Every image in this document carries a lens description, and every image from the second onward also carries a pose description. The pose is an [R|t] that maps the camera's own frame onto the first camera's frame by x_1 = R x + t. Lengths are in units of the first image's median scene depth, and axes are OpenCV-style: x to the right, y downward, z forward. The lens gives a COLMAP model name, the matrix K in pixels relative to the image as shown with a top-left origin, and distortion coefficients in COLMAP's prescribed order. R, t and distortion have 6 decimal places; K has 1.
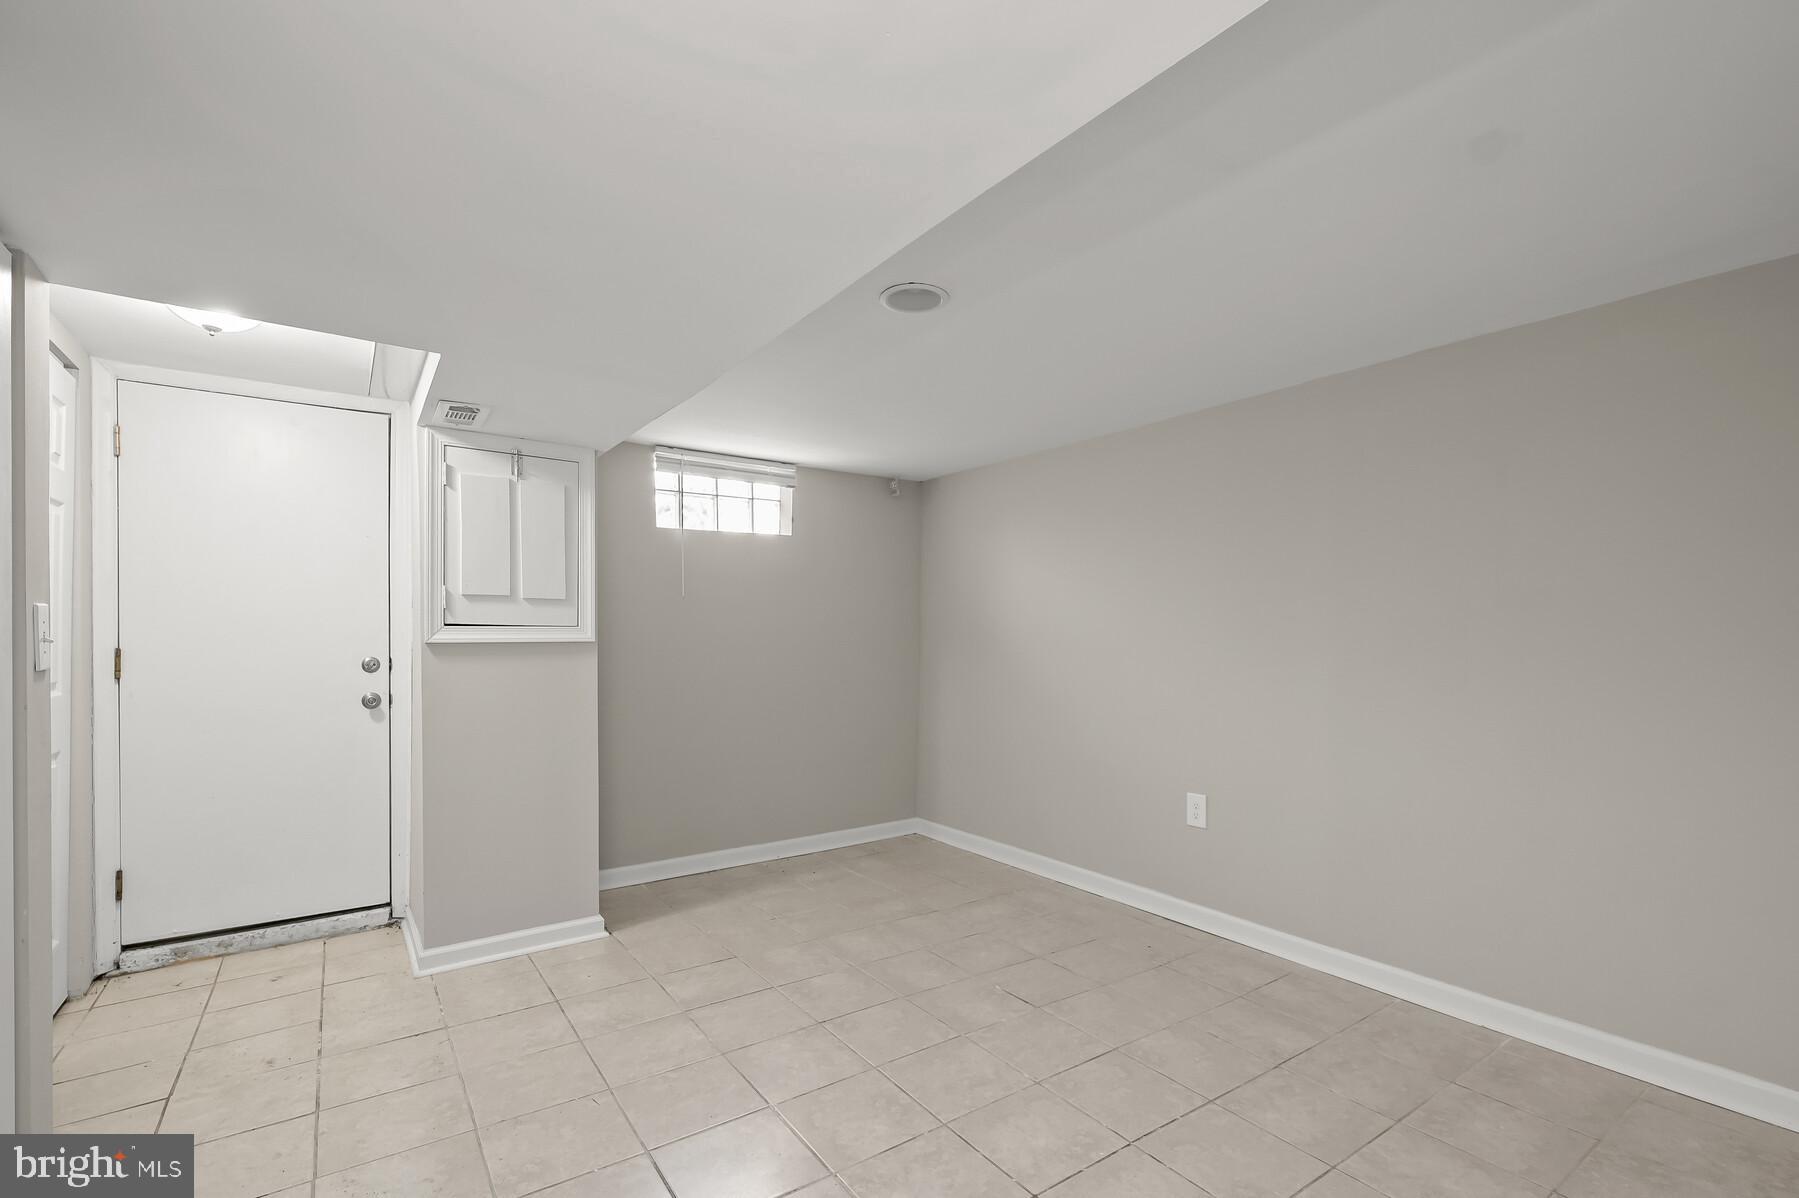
lens RADIAL K [[802.0, 0, 907.9], [0, 802.0, 615.4], [0, 0, 1]] dist [-0.004913, -0.000217]
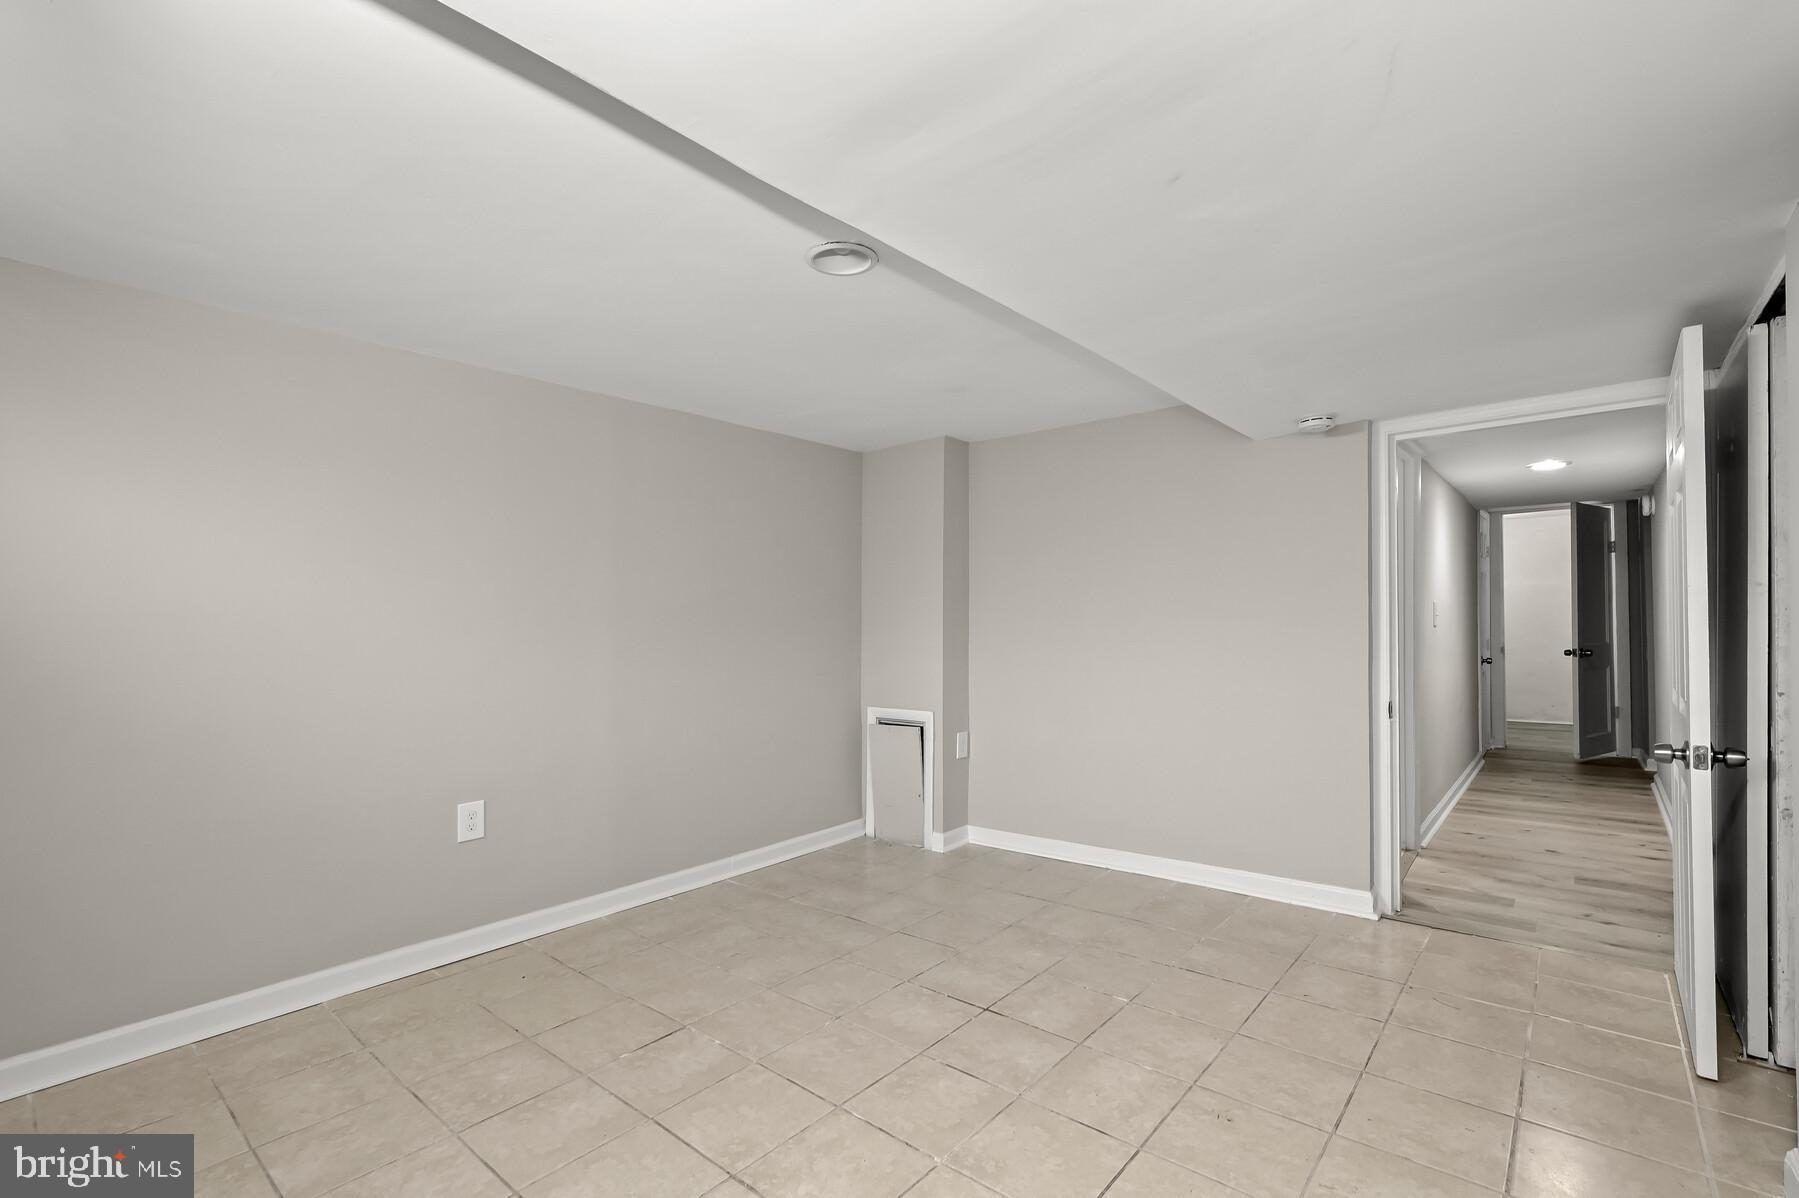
lens RADIAL K [[802.0, 0, 911.0], [0, 802.0, 606.2], [0, 0, 1]] dist [-0.004913, -0.000217]
pose [[-0.245616, 0.019538, 0.969170, -0.732323], [-0.010237, 0.999689, -0.022748, 0.030750], [-0.969313, -0.015508, -0.245340, 0.914946]]
